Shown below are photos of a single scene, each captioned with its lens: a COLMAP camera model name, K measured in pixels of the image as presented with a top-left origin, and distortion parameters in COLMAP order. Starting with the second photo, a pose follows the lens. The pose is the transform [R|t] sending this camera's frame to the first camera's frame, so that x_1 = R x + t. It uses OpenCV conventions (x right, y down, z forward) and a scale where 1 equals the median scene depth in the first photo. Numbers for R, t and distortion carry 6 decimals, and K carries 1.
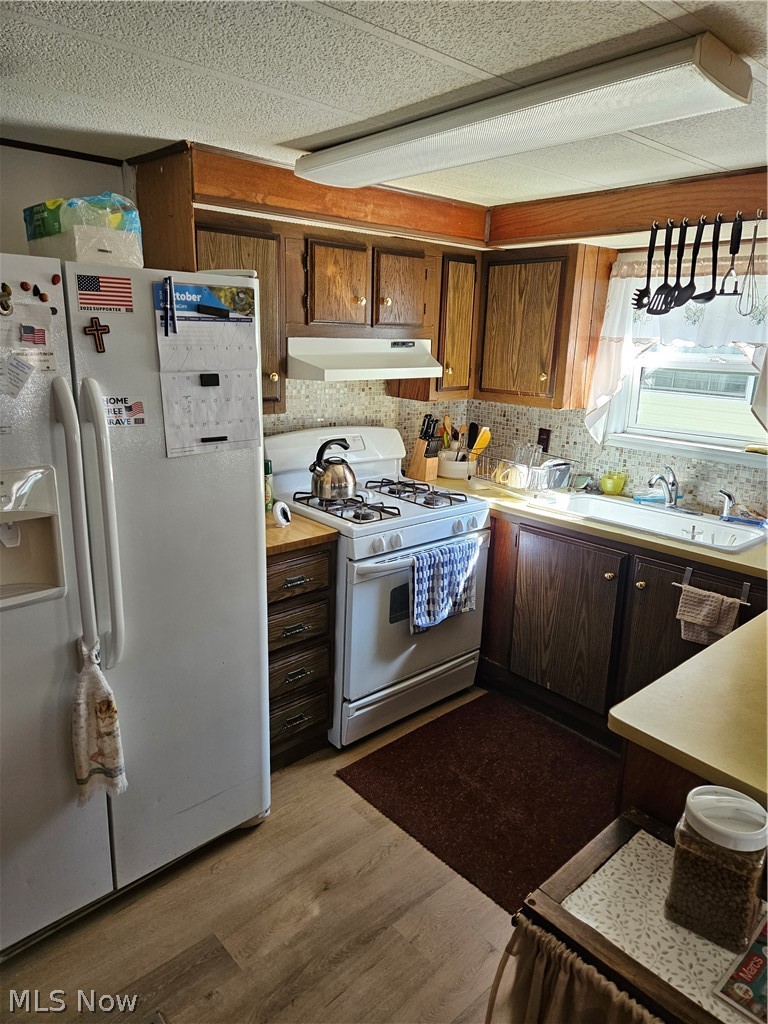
lens RADIAL K [[679.3, 0, 379.5], [0, 679.3, 504.1], [0, 0, 1]] dist [0.069792, -0.049547]
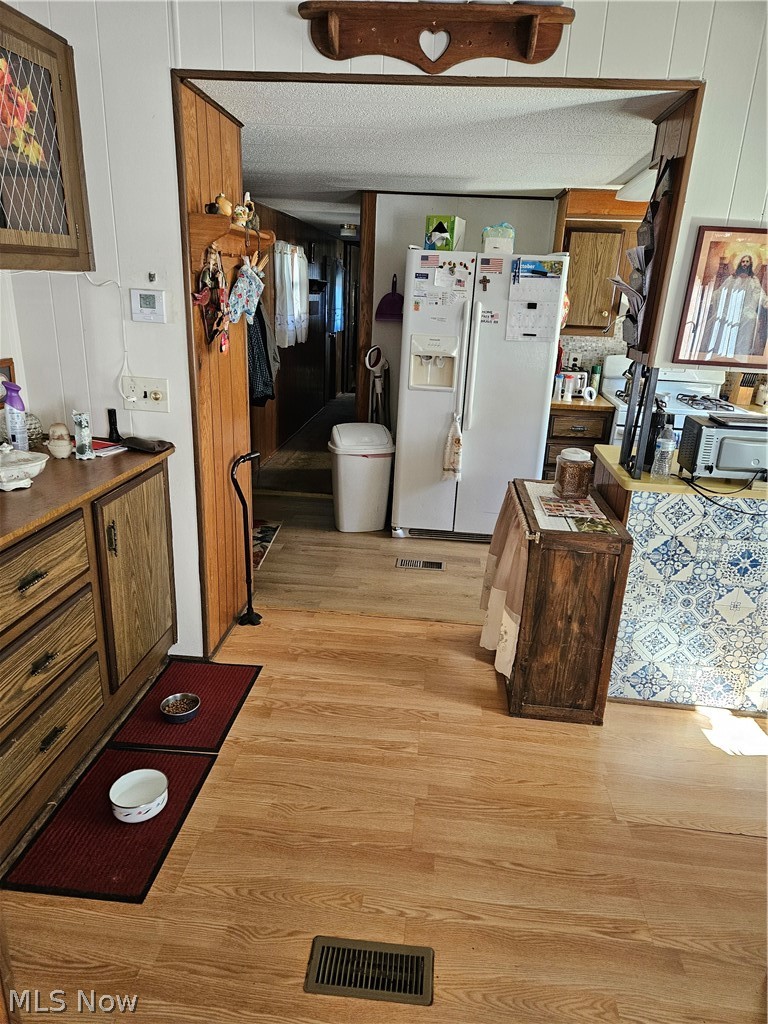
lens RADIAL K [[679.3, 0, 387.9], [0, 679.3, 522.9], [0, 0, 1]] dist [0.069792, -0.049547]
pose [[0.680514, 0.237403, -0.693210, 0.694292], [-0.208176, 0.969715, 0.127734, 0.189245], [0.702541, 0.057385, 0.709326, -0.512001]]
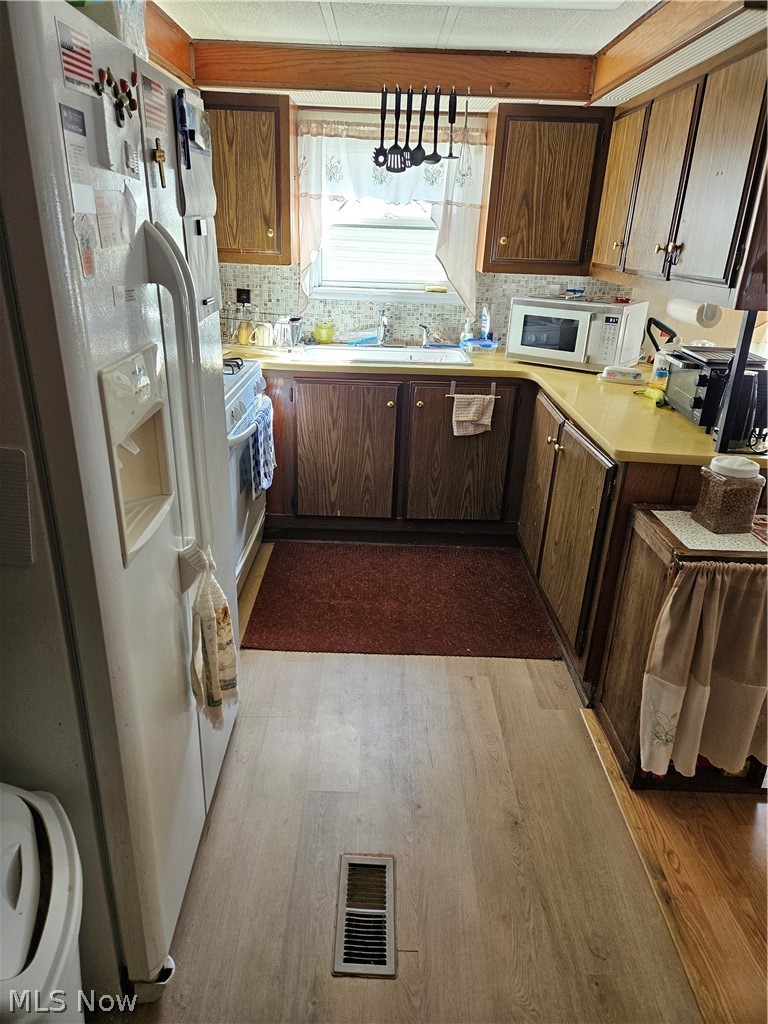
lens RADIAL K [[679.3, 0, 381.1], [0, 679.3, 499.6], [0, 0, 1]] dist [0.069792, -0.049547]
pose [[0.672337, -0.282280, 0.684311, -0.590395], [0.165845, 0.958379, 0.232391, -0.016966], [-0.721428, -0.042755, 0.691168, 0.180326]]
